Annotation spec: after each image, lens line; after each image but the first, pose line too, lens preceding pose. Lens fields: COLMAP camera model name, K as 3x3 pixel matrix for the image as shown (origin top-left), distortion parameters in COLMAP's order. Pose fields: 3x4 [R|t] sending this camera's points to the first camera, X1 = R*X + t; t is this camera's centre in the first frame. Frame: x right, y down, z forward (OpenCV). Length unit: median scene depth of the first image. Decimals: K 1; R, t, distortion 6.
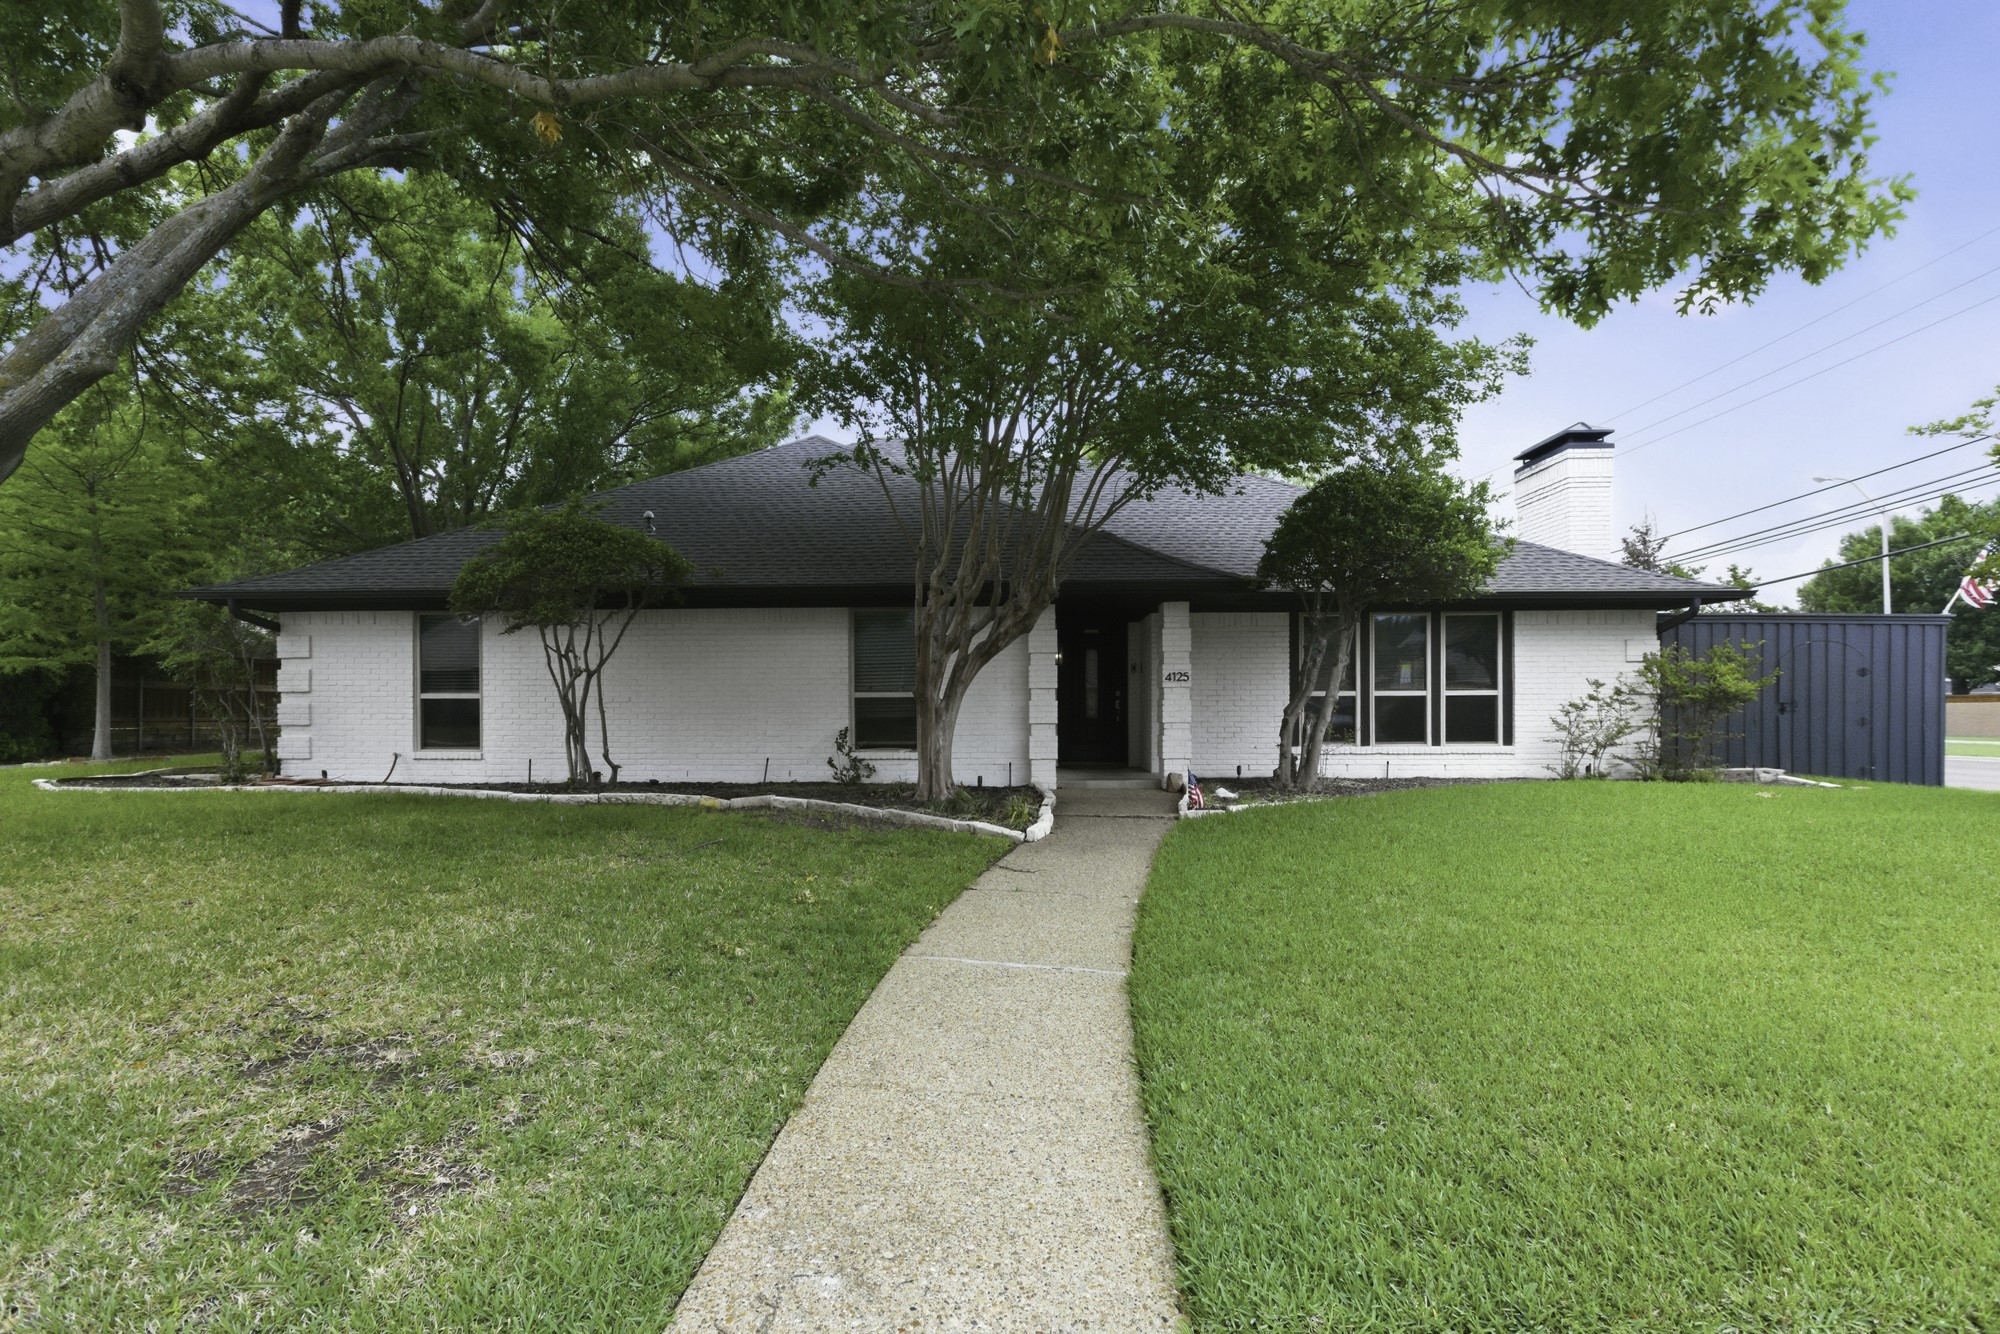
lens RADIAL K [[917.4, 0, 1000.0], [0, 917.4, 667.0], [0, 0, 1]] dist [0.001518, -0.000069]
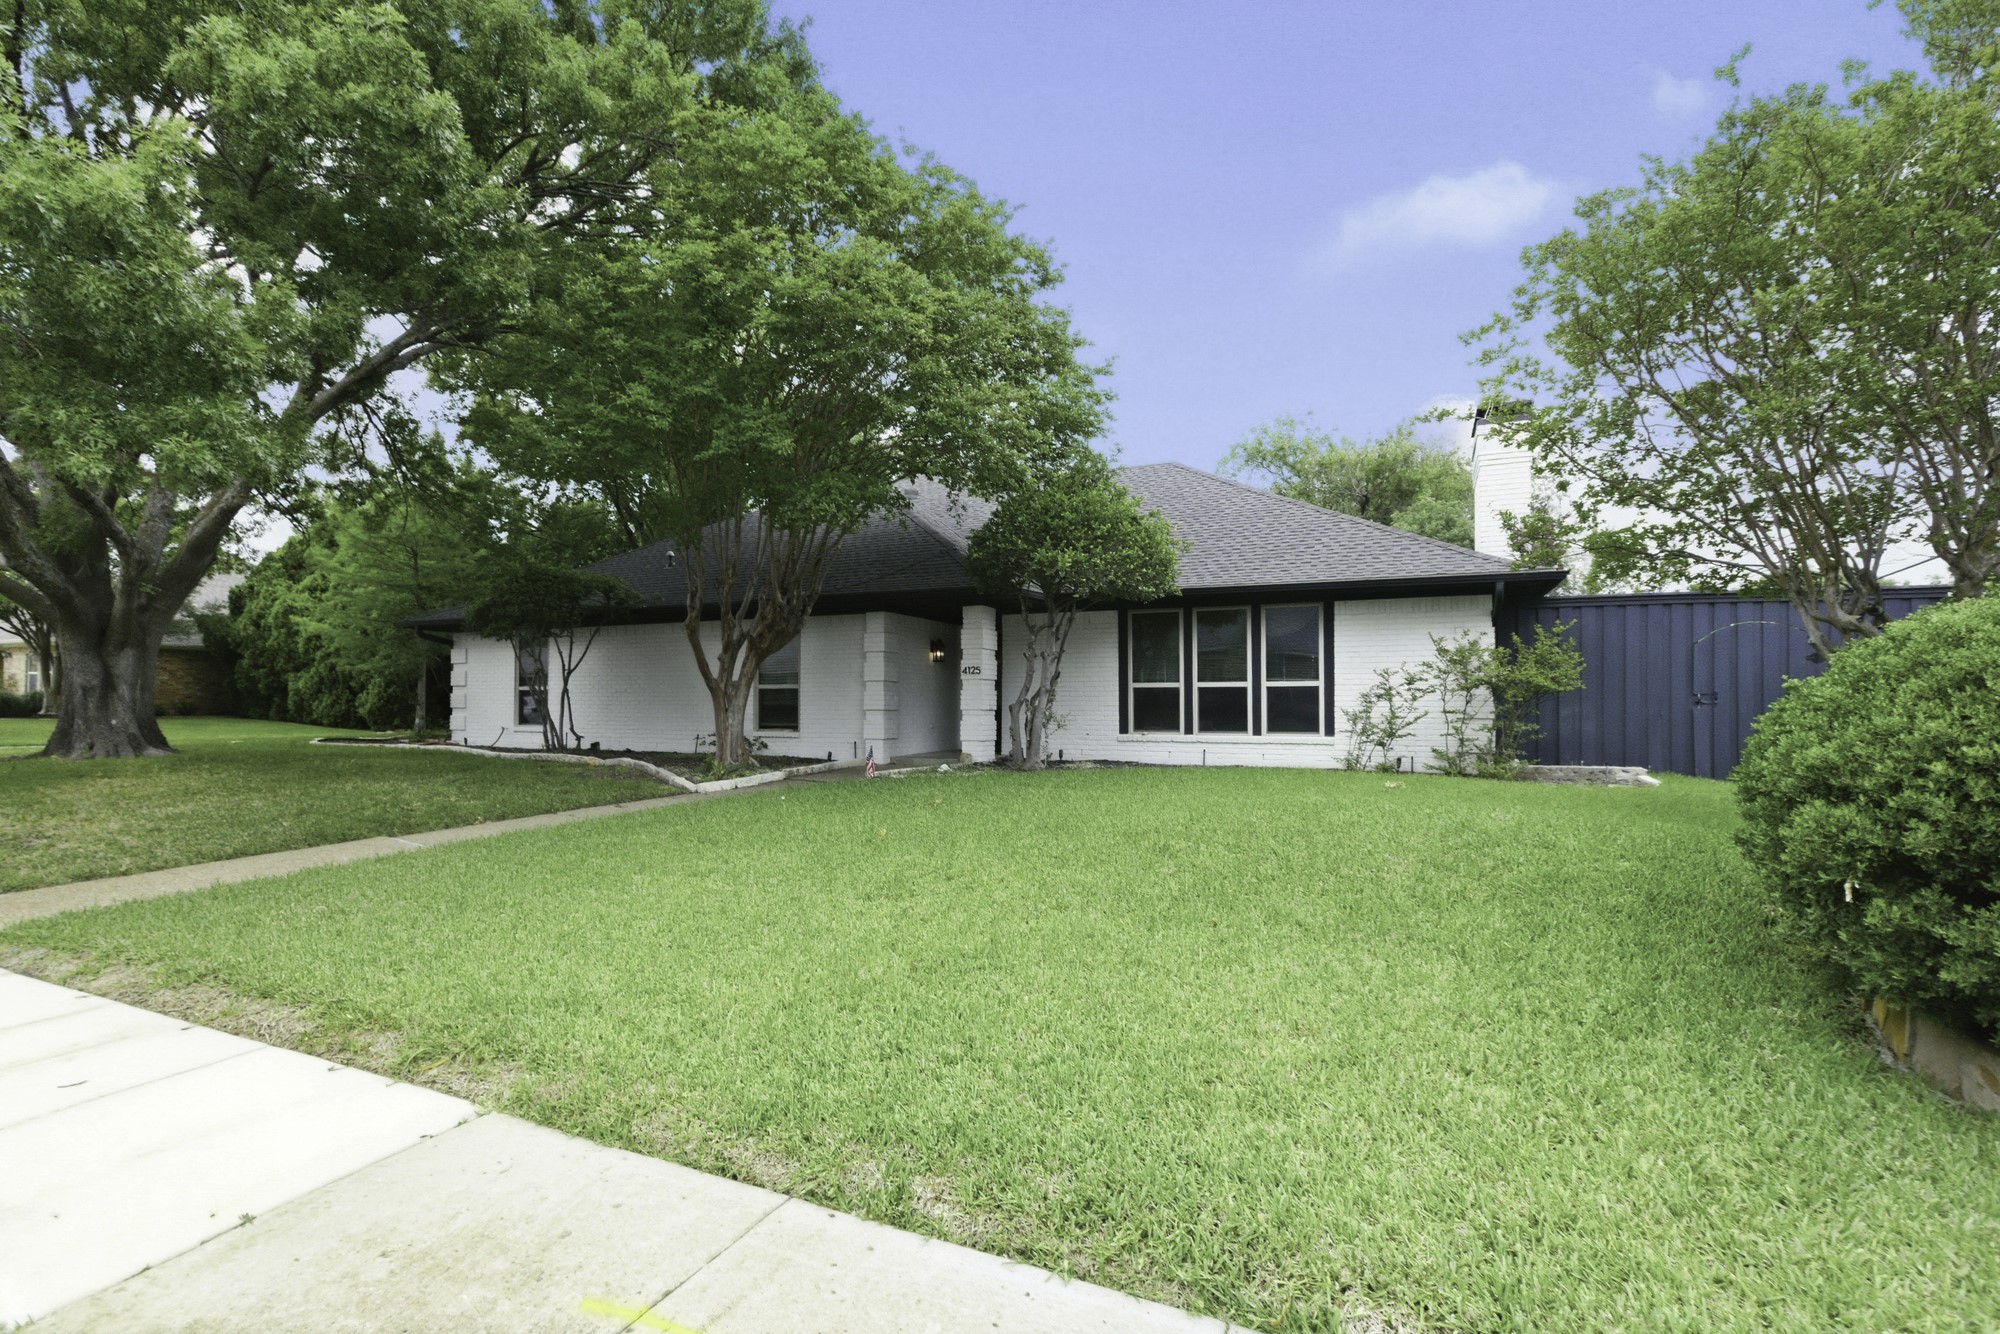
lens RADIAL K [[917.4, 0, 1000.0], [0, 917.4, 667.0], [0, 0, 1]] dist [0.001518, -0.000069]
pose [[0.926945, -0.009955, -0.375066, 0.598536], [0.013488, 0.999886, 0.006794, -0.001640], [0.374955, -0.011356, 0.926973, -0.062230]]
